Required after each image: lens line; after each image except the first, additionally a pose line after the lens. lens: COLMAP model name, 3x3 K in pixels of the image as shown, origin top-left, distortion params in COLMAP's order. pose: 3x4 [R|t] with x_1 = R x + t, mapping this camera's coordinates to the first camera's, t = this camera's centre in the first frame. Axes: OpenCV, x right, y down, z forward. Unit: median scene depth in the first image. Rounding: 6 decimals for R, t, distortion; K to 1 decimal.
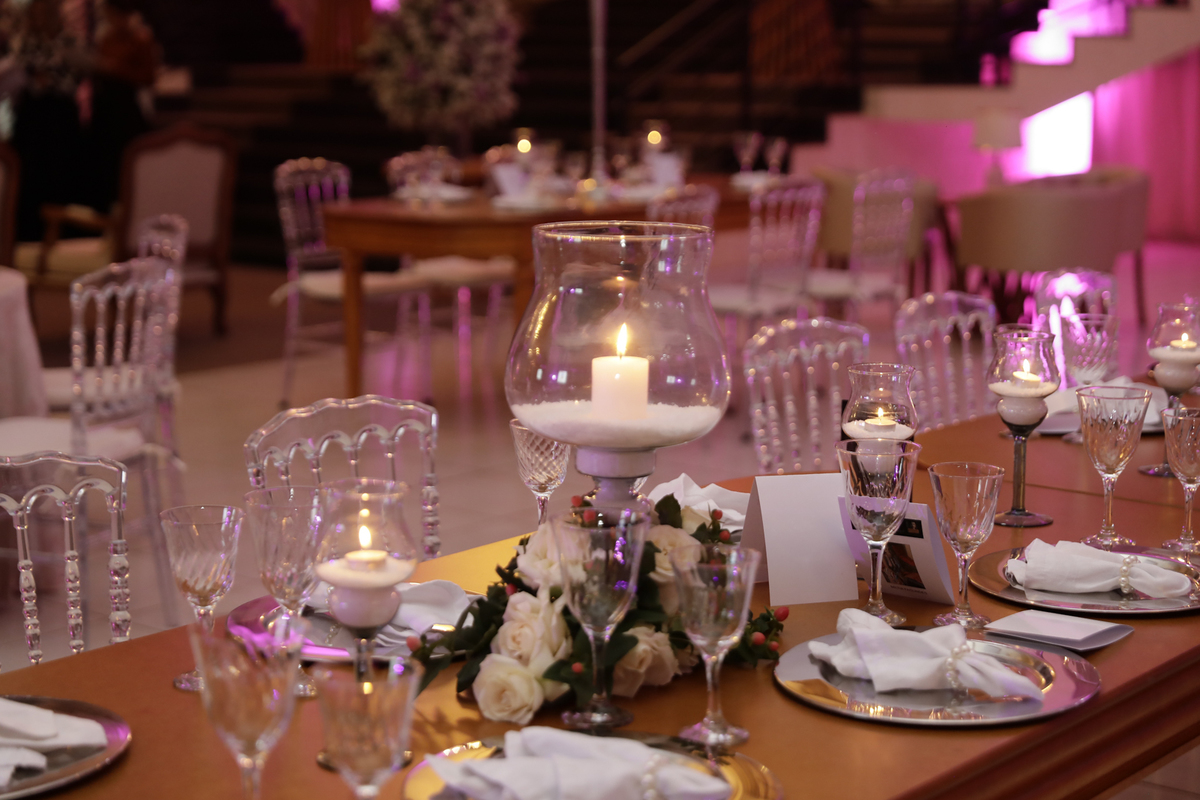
lens RADIAL K [[2273.4, 0, 600.0], [0, 2273.4, 400.0], [0, 0, 1]] dist [-0.004544, 0.020359]
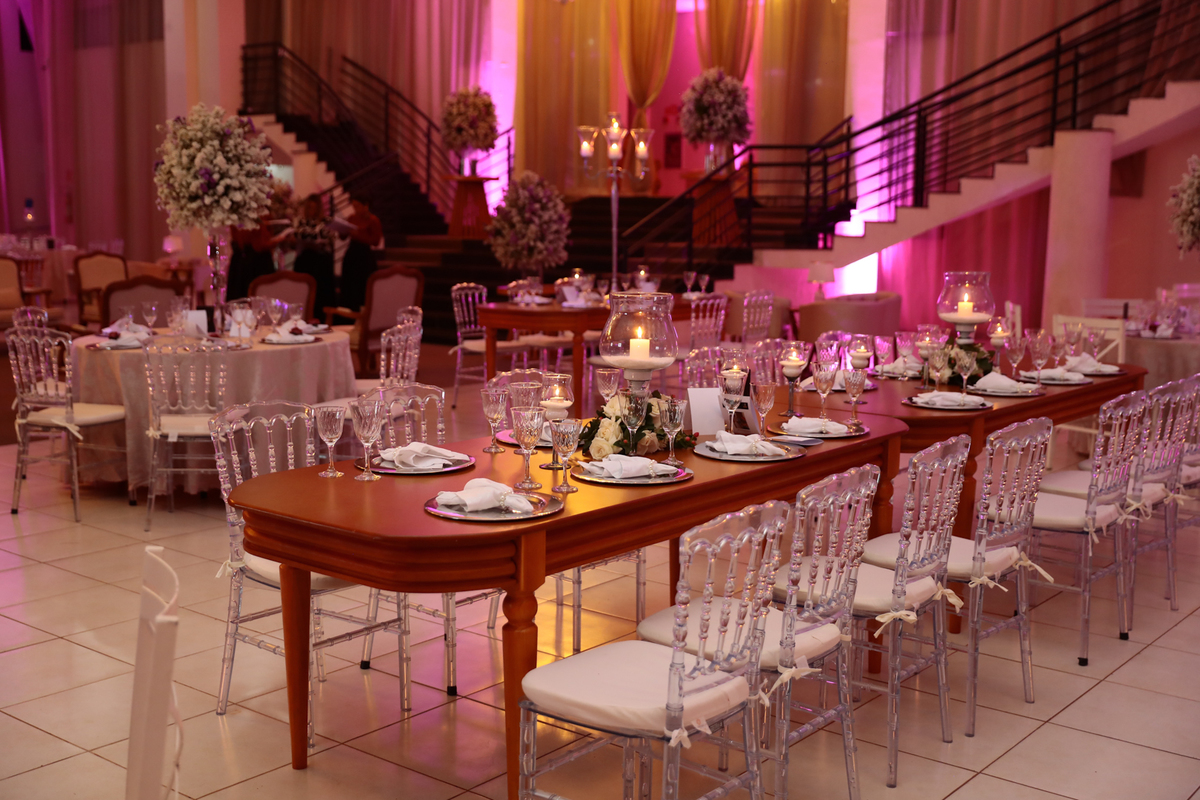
lens RADIAL K [[1379.1, 0, 600.0], [0, 1379.1, 400.0], [0, 0, 1]] dist [0.002344, -0.004562]
pose [[0.999958, 0.008982, -0.001679, -0.017688], [-0.009025, 0.999567, -0.028001, 0.050622], [0.001426, 0.028015, 0.999606, -0.345045]]
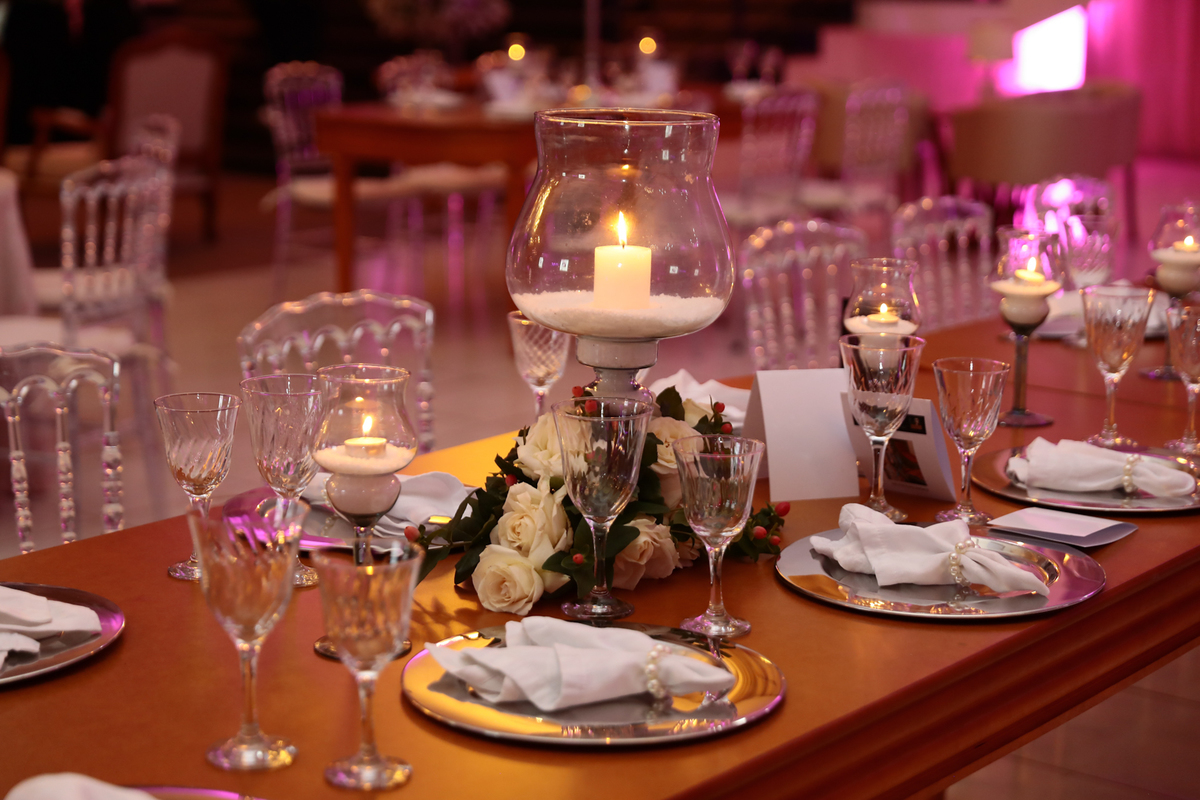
lens RADIAL K [[2259.8, 0, 600.0], [0, 2259.8, 400.0], [0, 0, 1]] dist [0.005870, -0.039772]
pose [[0.999946, 0.008322, 0.006183, -0.003107], [-0.008546, 0.999279, 0.037004, 0.005541], [-0.005871, -0.037055, 0.999296, 0.009403]]
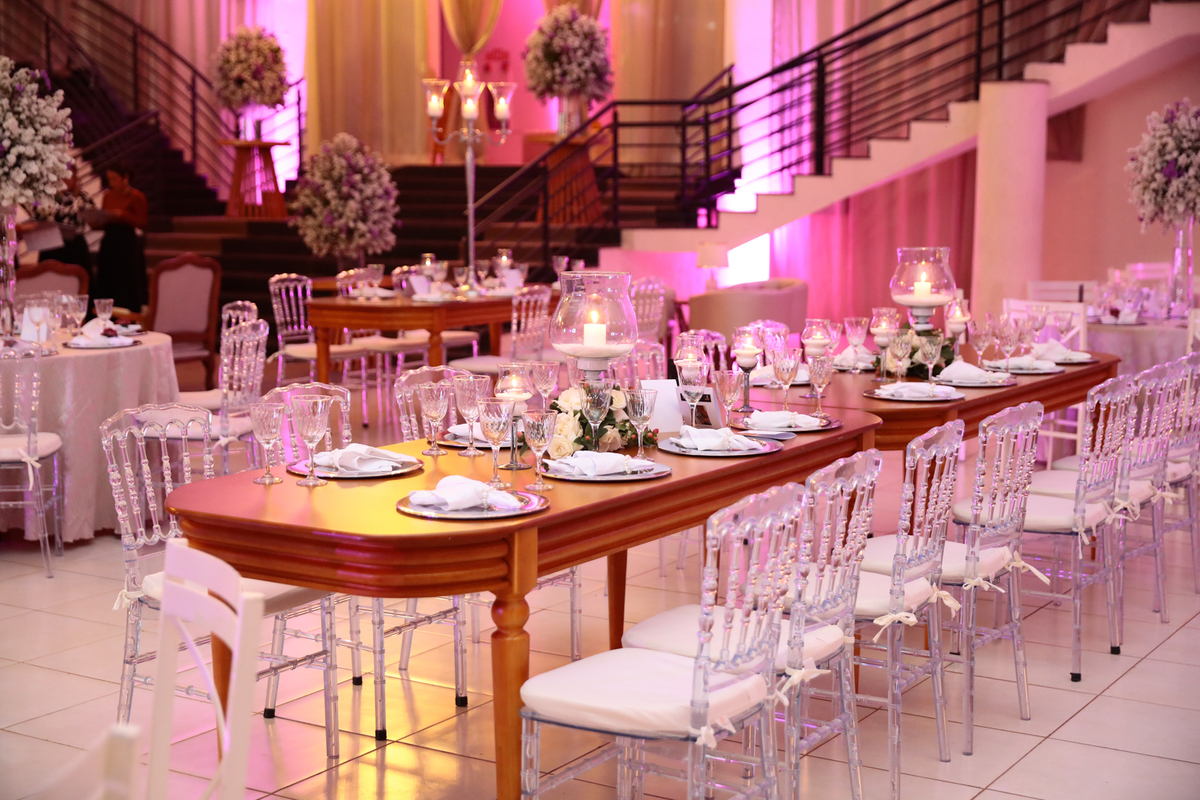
lens RADIAL K [[1789.2, 0, 600.0], [0, 1789.2, 400.0], [0, 0, 1]] dist [0.033368, -0.123093]
pose [[0.993070, -0.013537, 0.116743, -0.104098], [0.018722, 0.998881, -0.043431, 0.072494], [-0.116025, 0.045315, 0.992212, -0.463291]]
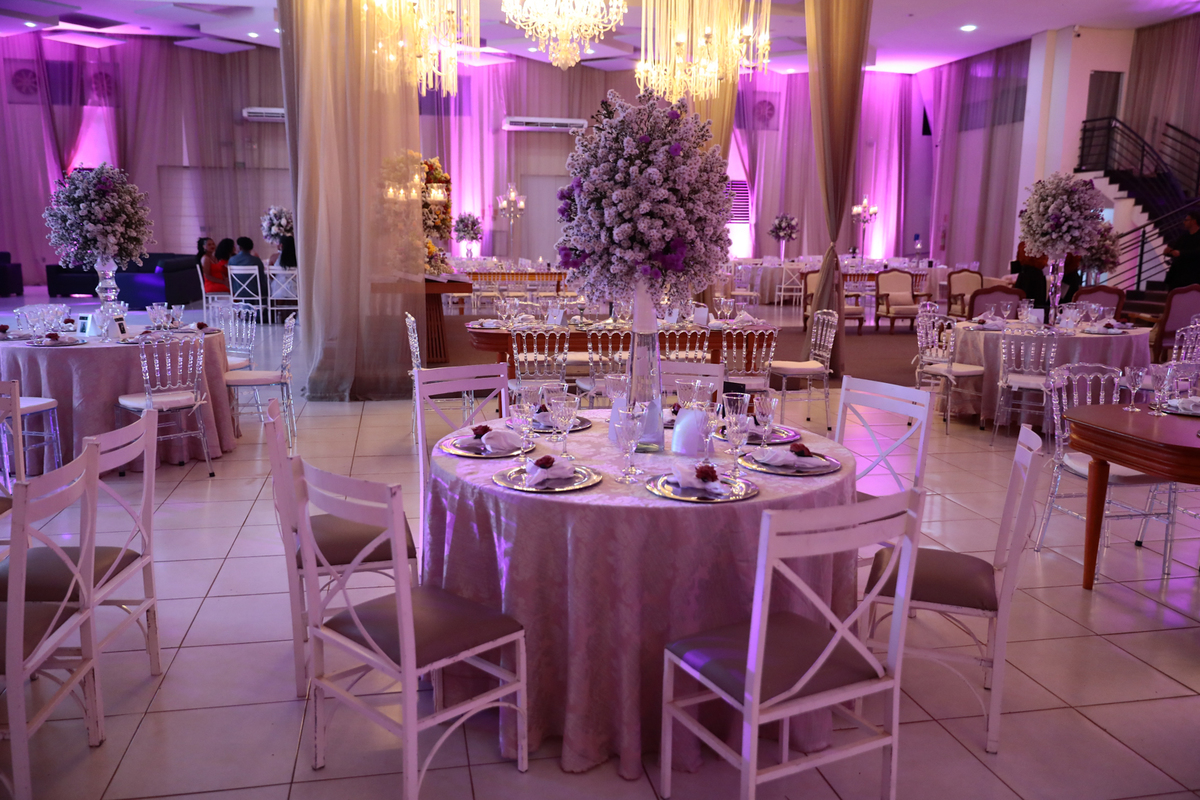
lens RADIAL K [[963.6, 0, 600.0], [0, 963.6, 400.0], [0, 0, 1]] dist [0.007999, 0.000062]
pose [[0.766738, 0.114469, -0.631672, 0.009106], [-0.113626, 0.992637, 0.041959, 0.079571], [0.631824, 0.039603, 0.774099, -0.528742]]
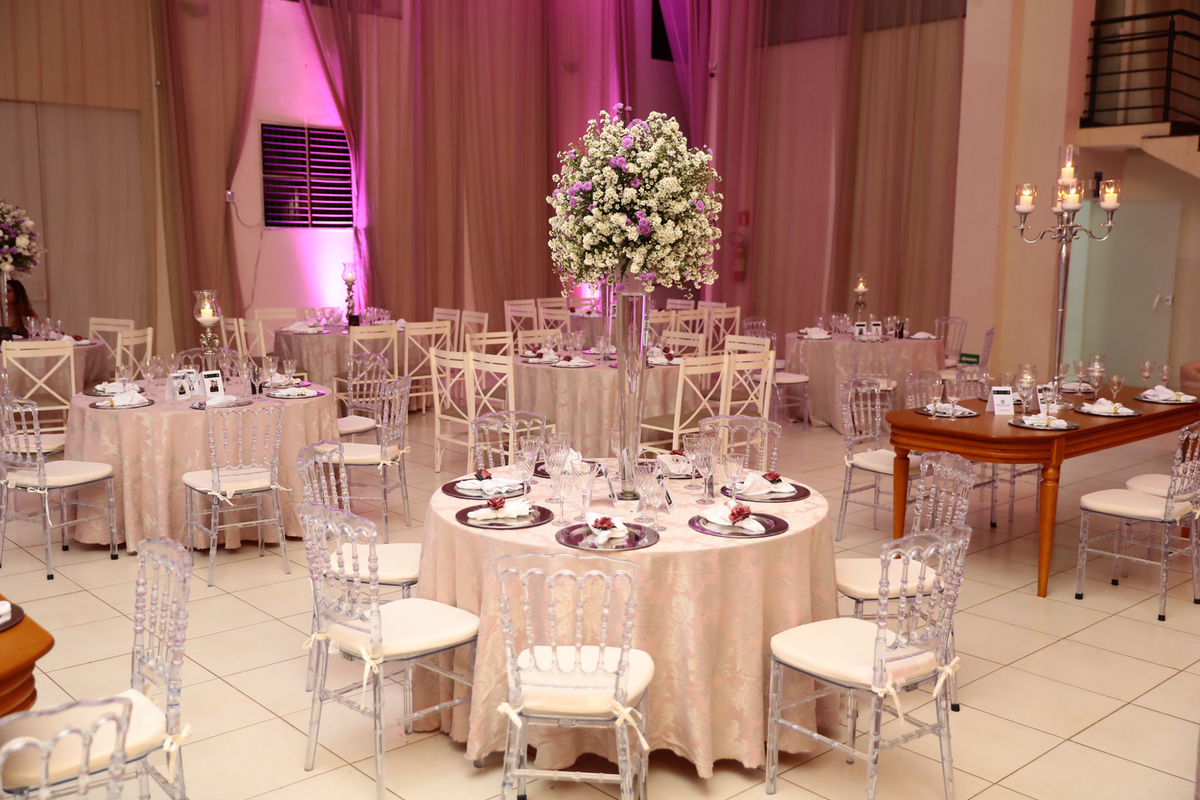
lens RADIAL K [[1159.0, 0, 600.0], [0, 1159.0, 400.0], [0, 0, 1]] dist [0.008360, 0.006938]
pose [[0.986565, 0.026821, -0.161150, -1.832070], [-0.030932, 0.999256, -0.023055, -0.309188], [0.160411, 0.027730, 0.986661, 1.487298]]
